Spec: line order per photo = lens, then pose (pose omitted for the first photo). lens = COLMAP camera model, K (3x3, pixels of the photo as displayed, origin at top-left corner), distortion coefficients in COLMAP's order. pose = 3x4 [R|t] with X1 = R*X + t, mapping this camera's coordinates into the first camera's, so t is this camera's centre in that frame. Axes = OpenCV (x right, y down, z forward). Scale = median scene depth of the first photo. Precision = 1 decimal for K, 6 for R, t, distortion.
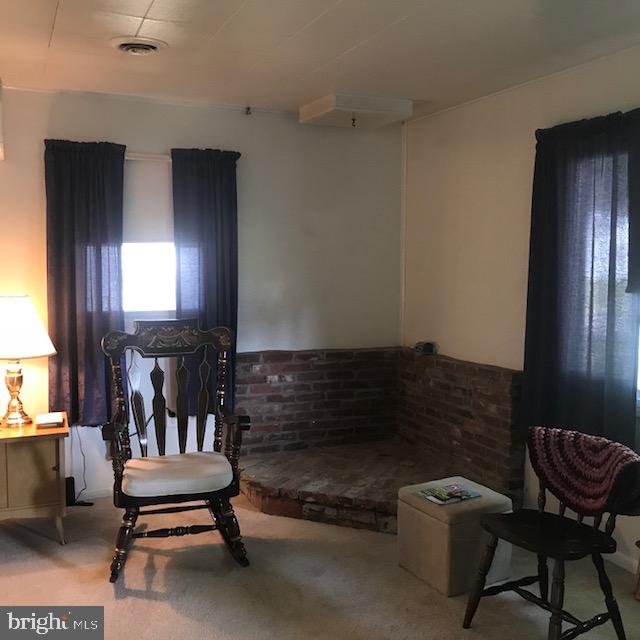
lens RADIAL K [[720.2, 0, 311.2], [0, 720.2, 305.4], [0, 0, 1]] dist [0.110461, -0.064003]
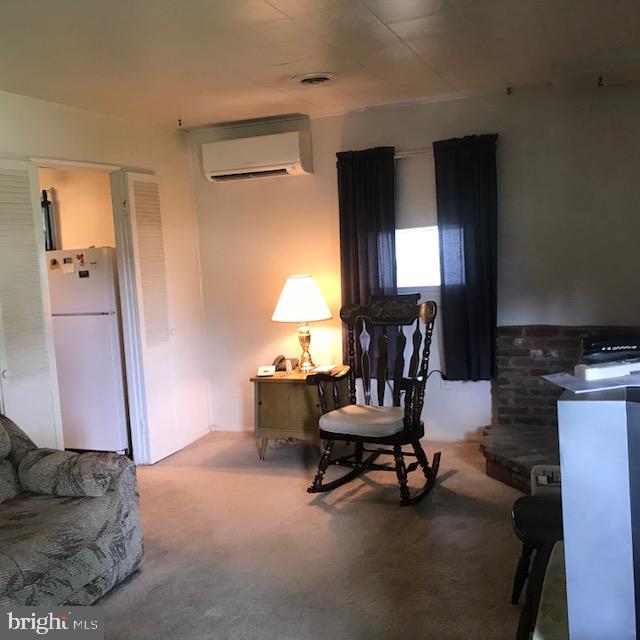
lens RADIAL K [[720.2, 0, 311.2], [0, 720.2, 305.4], [0, 0, 1]] dist [0.110461, -0.064003]
pose [[0.700695, 0.016574, -0.713269, 0.475498], [0.012371, 0.999298, 0.035373, -0.005017], [0.713354, -0.033610, 0.699997, 0.067307]]
